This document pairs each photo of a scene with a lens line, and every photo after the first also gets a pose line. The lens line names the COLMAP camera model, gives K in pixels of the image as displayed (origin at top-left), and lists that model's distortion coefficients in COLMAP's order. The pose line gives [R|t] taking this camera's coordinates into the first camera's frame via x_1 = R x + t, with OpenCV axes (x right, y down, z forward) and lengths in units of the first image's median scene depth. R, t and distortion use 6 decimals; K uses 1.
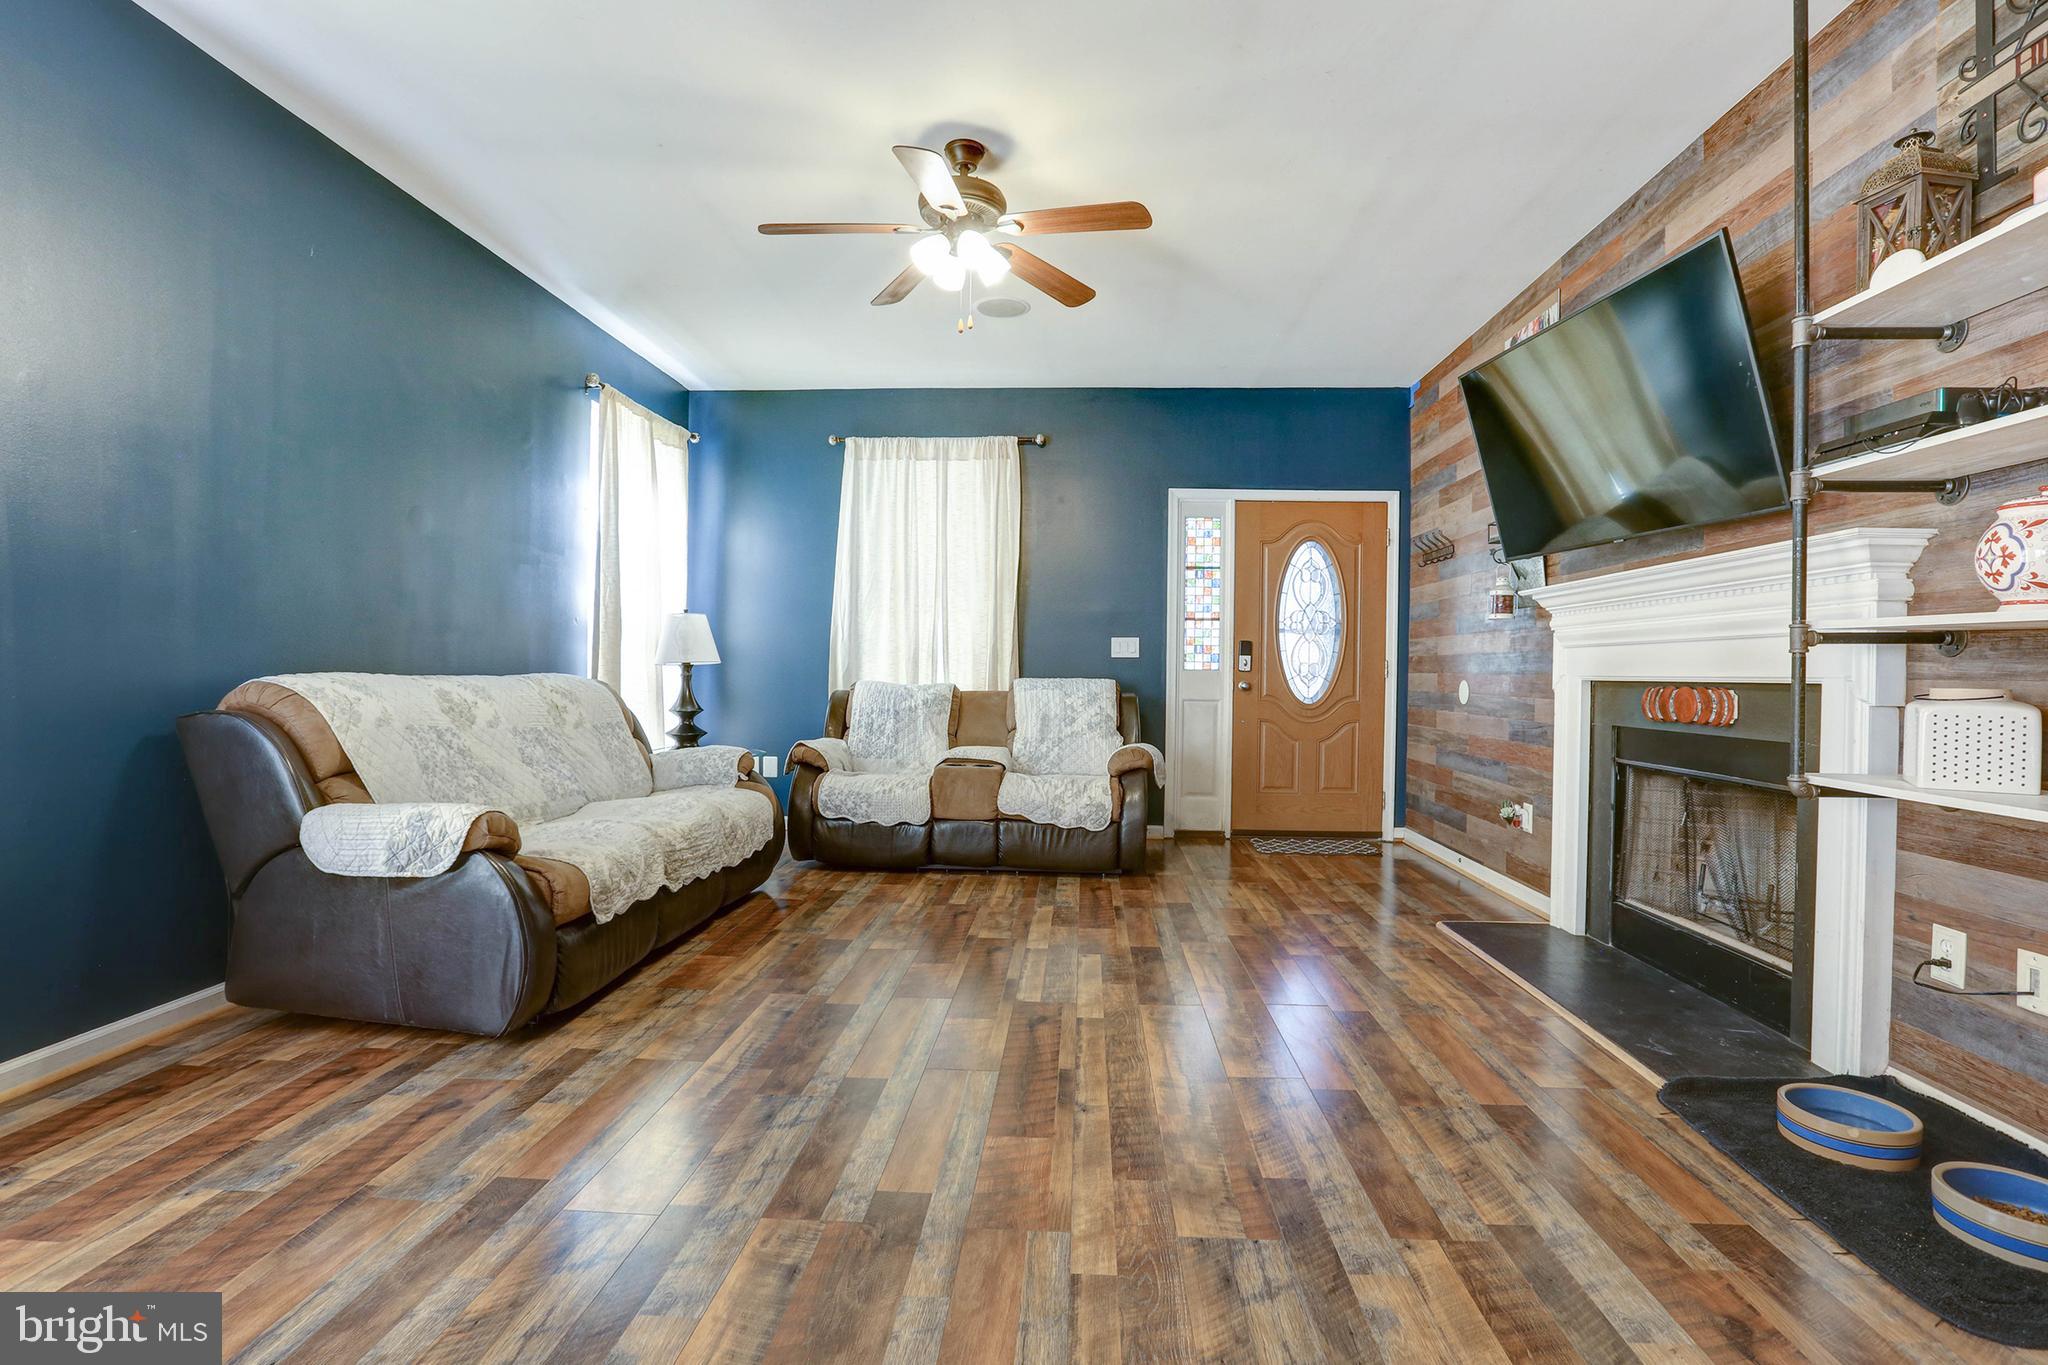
lens RADIAL K [[944.8, 0, 1031.6], [0, 944.8, 673.4], [0, 0, 1]] dist [-0.059349, 0.023554]
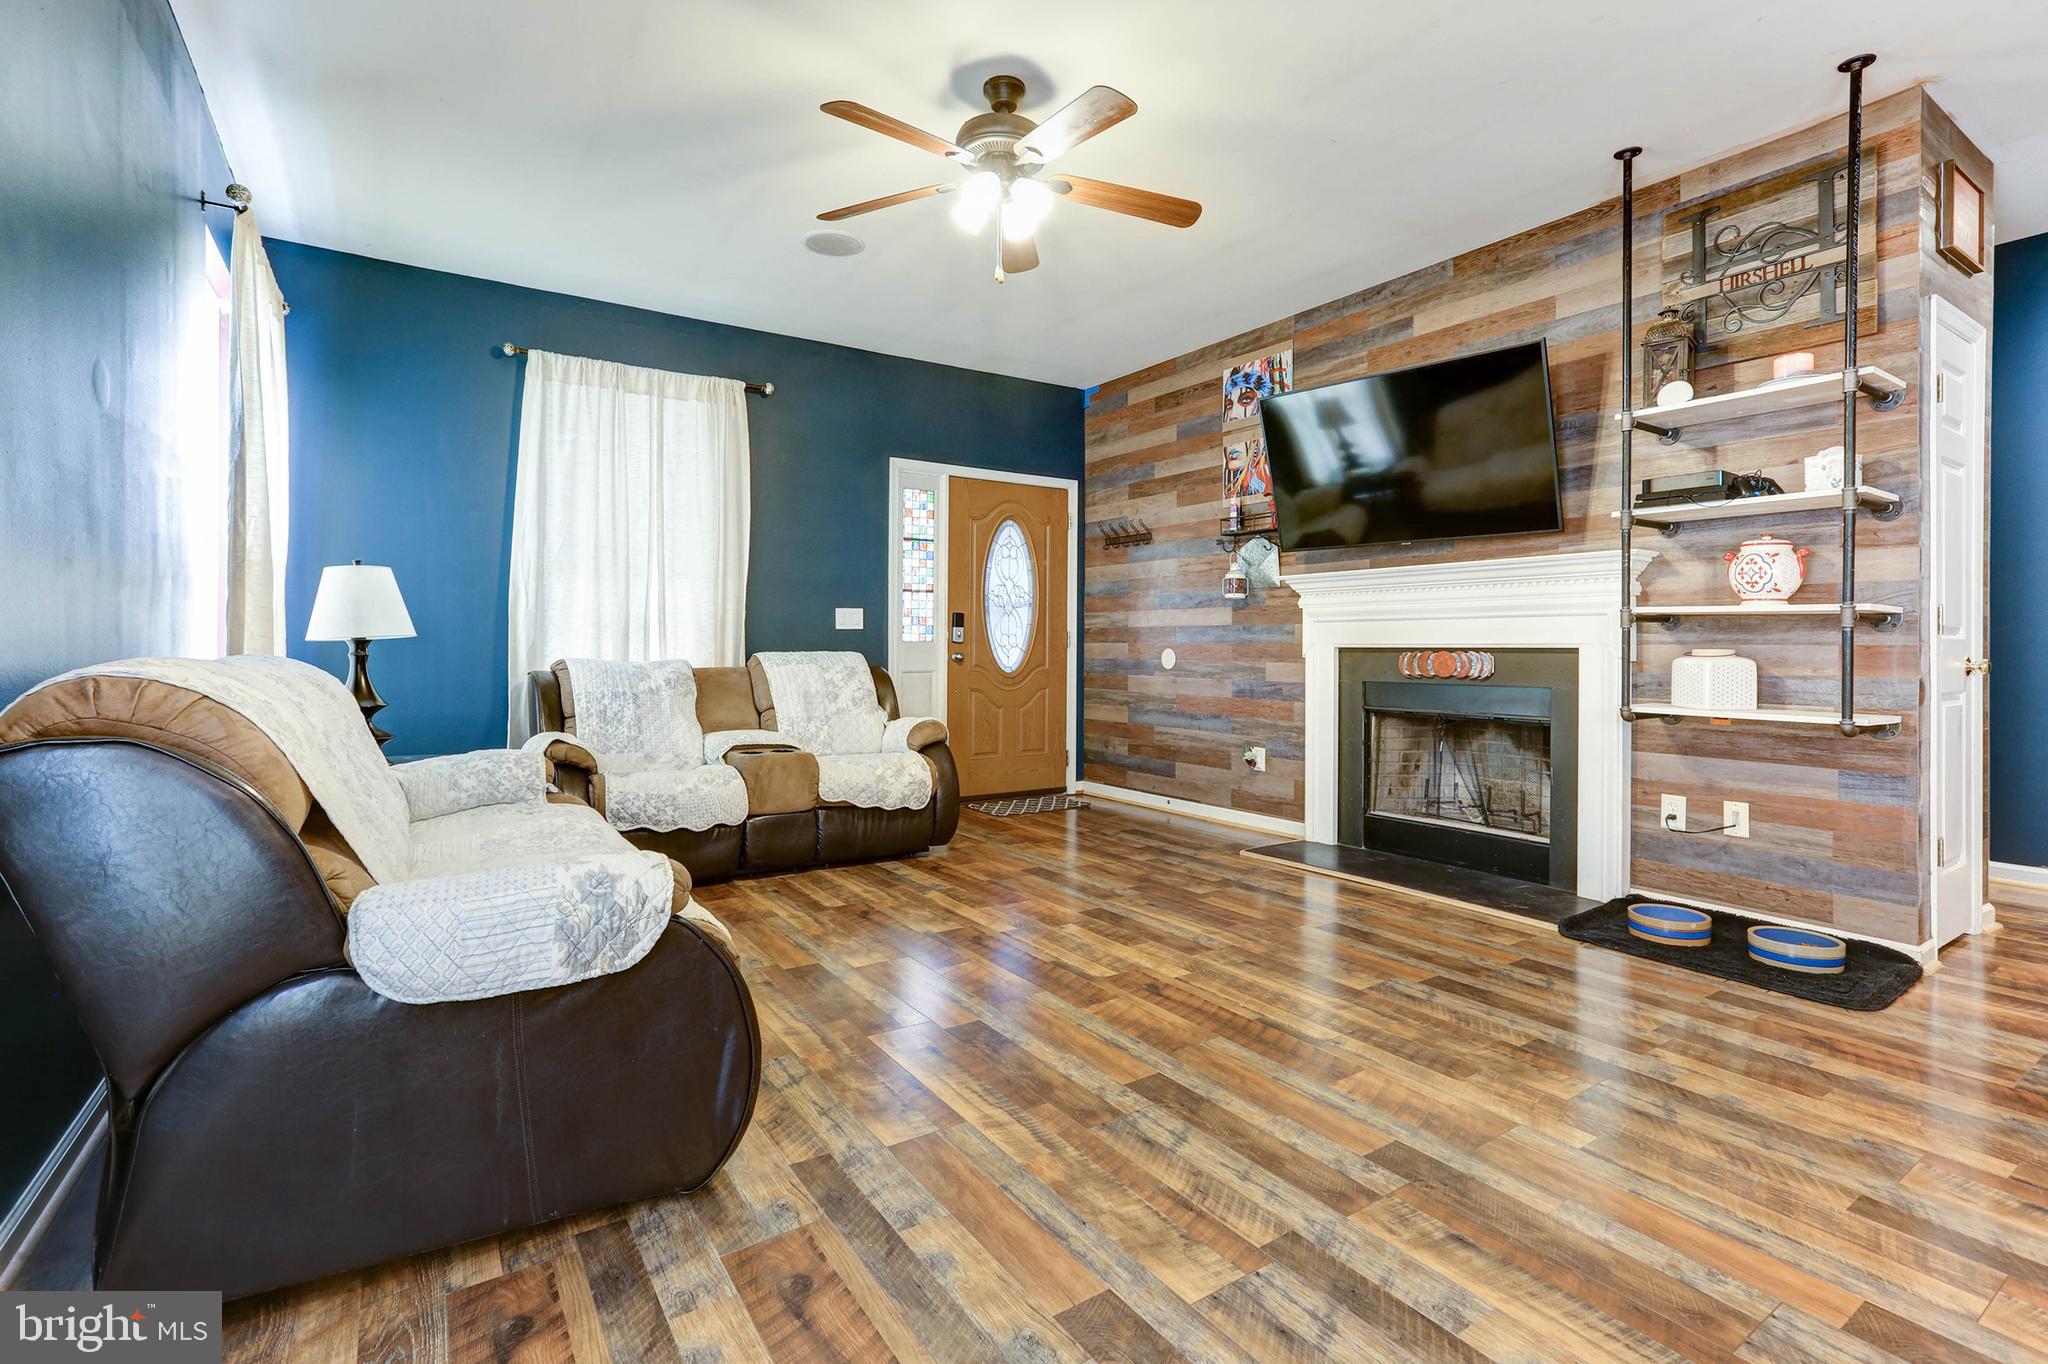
lens RADIAL K [[950.7, 0, 1029.8], [0, 950.7, 638.6], [0, 0, 1]] dist [-0.059831, 0.048335]
pose [[0.800505, -0.005380, 0.599302, -0.416219], [0.008602, 0.999960, -0.002514, -0.004167], [-0.599264, 0.007168, 0.800519, 0.153309]]
